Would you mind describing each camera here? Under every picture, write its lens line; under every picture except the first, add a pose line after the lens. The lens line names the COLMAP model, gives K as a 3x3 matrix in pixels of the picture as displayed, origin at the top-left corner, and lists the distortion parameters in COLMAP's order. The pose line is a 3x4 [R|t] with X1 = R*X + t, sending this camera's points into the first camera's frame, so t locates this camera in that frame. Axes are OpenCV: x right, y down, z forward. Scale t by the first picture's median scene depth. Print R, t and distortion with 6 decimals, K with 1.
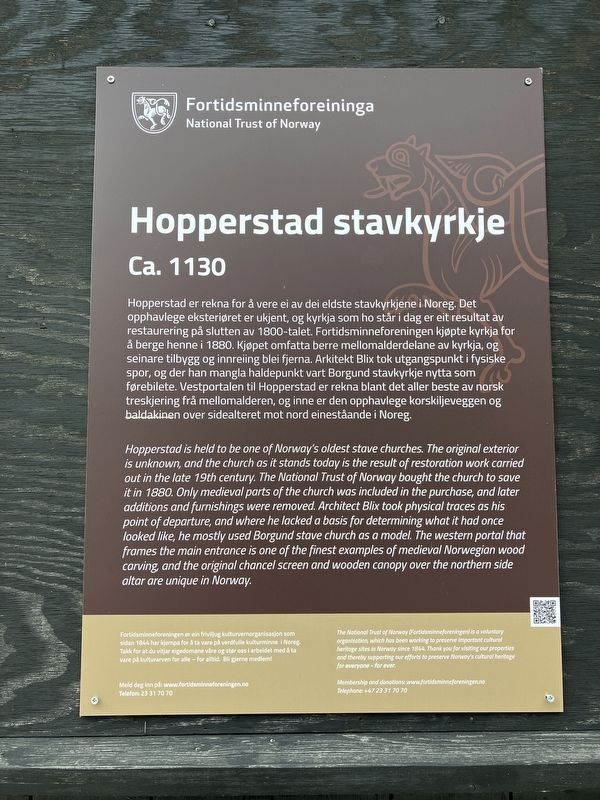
lens RADIAL K [[641.6, 0, 300.0], [0, 641.6, 400.0], [0, 0, 1]] dist [0.053340, -0.077487]
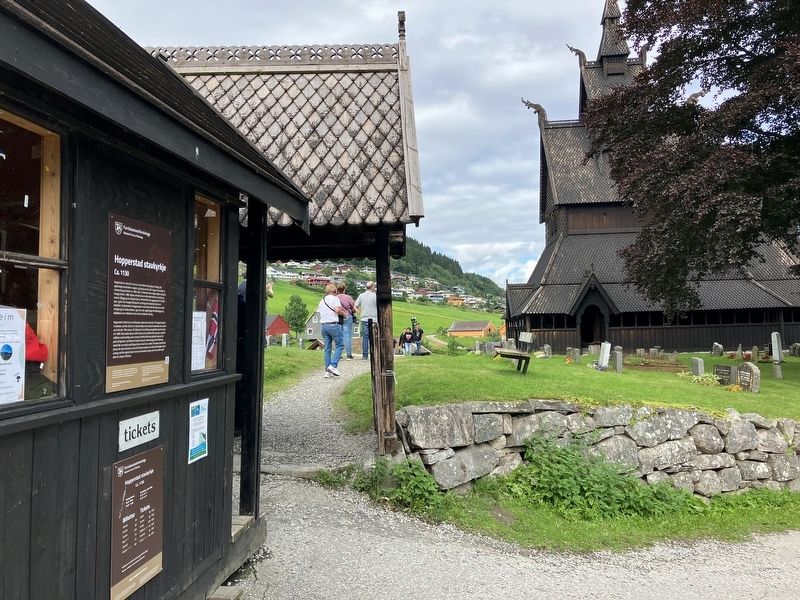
lens RADIAL K [[641.6, 0, 400.0], [0, 641.6, 300.0], [0, 0, 1]] dist [0.053340, -0.077487]
pose [[0.138206, 0.040027, 0.989594, -3.640627], [-0.089412, 0.995607, -0.027783, -0.092394], [-0.986359, -0.084642, 0.141178, -1.106346]]
